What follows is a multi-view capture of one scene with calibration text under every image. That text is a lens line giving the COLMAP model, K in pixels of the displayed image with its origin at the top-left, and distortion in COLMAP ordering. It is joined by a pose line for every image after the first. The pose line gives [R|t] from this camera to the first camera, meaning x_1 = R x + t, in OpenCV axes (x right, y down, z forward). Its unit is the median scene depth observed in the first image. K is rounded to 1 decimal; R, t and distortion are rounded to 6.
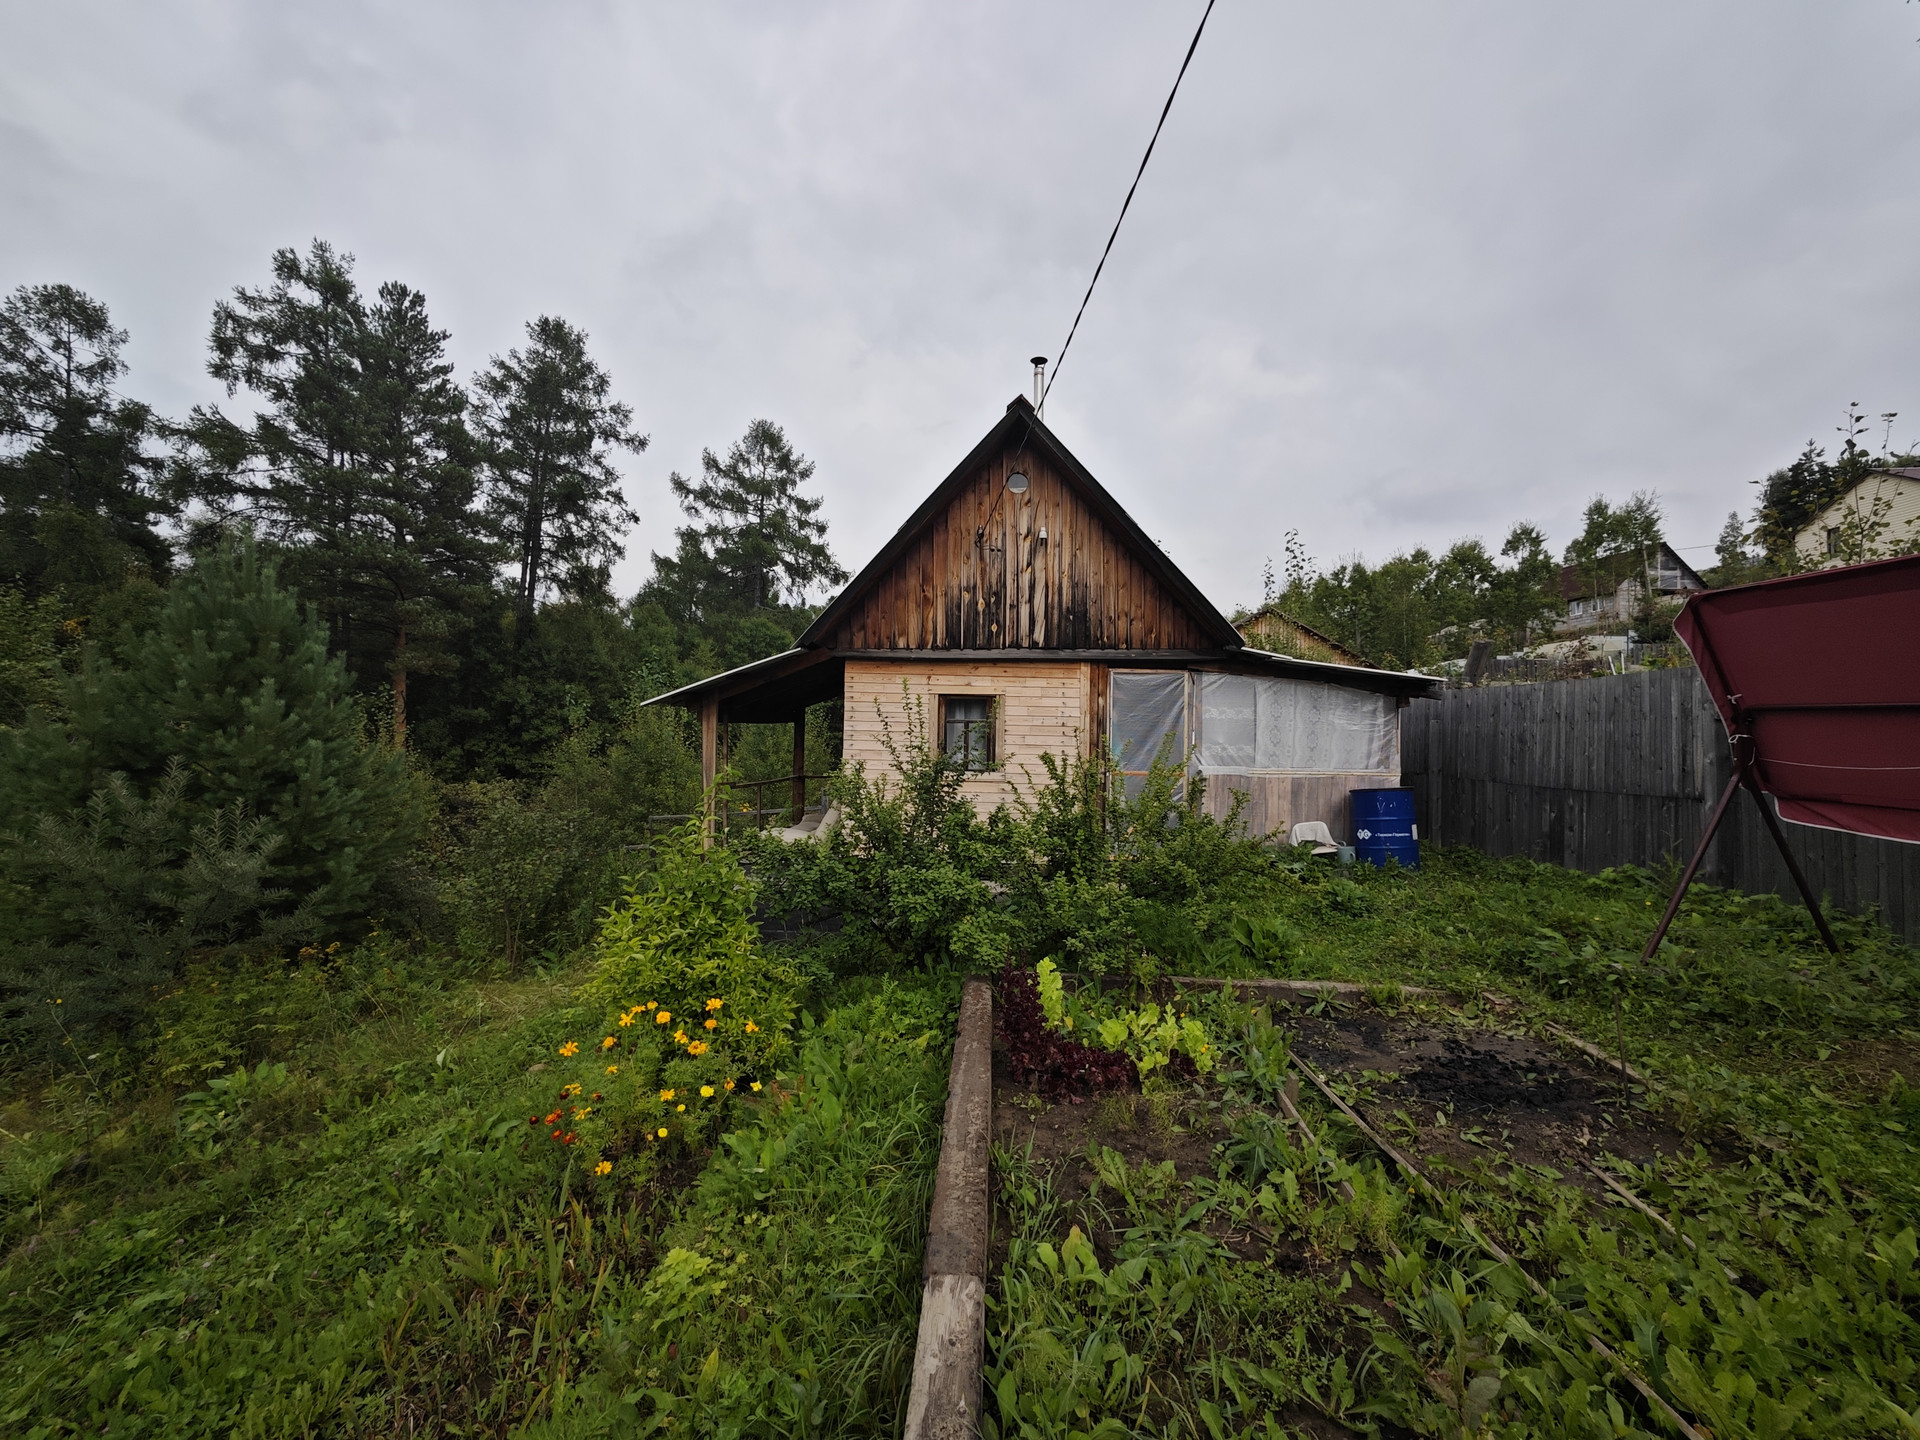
lens RADIAL K [[801.6, 0, 958.8], [0, 801.6, 721.1], [0, 0, 1]] dist [0.004315, 0.000111]
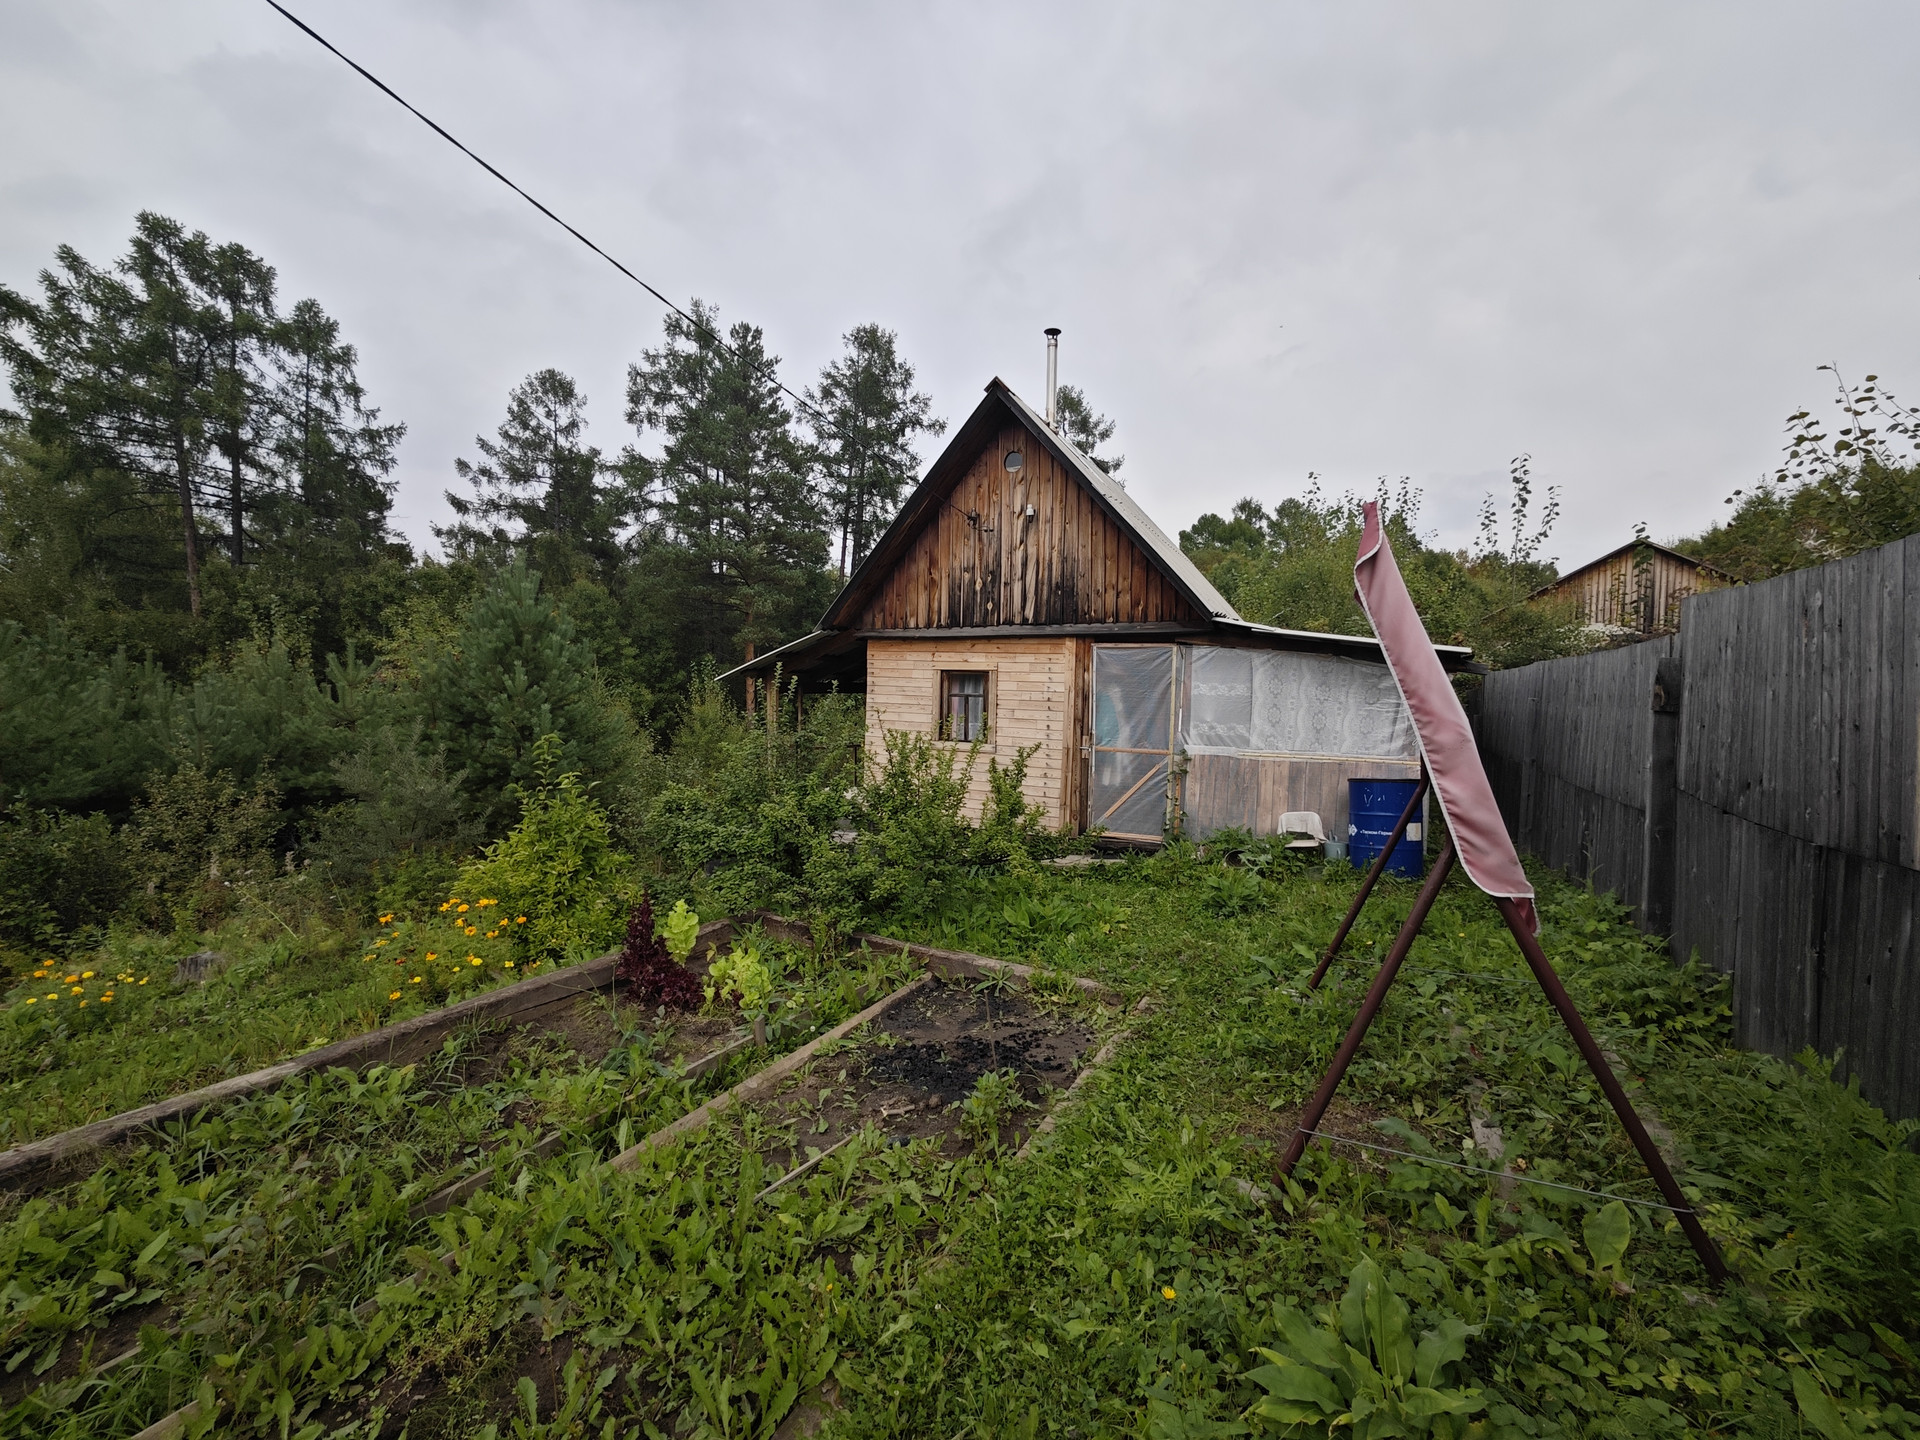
lens RADIAL K [[801.6, 0, 957.6], [0, 801.6, 721.1], [0, 0, 1]] dist [0.004315, 0.000111]
pose [[0.908416, 0.022340, -0.417471, 0.201407], [-0.001331, 0.998721, 0.050548, -0.008722], [0.418066, -0.045362, 0.907283, 0.013417]]
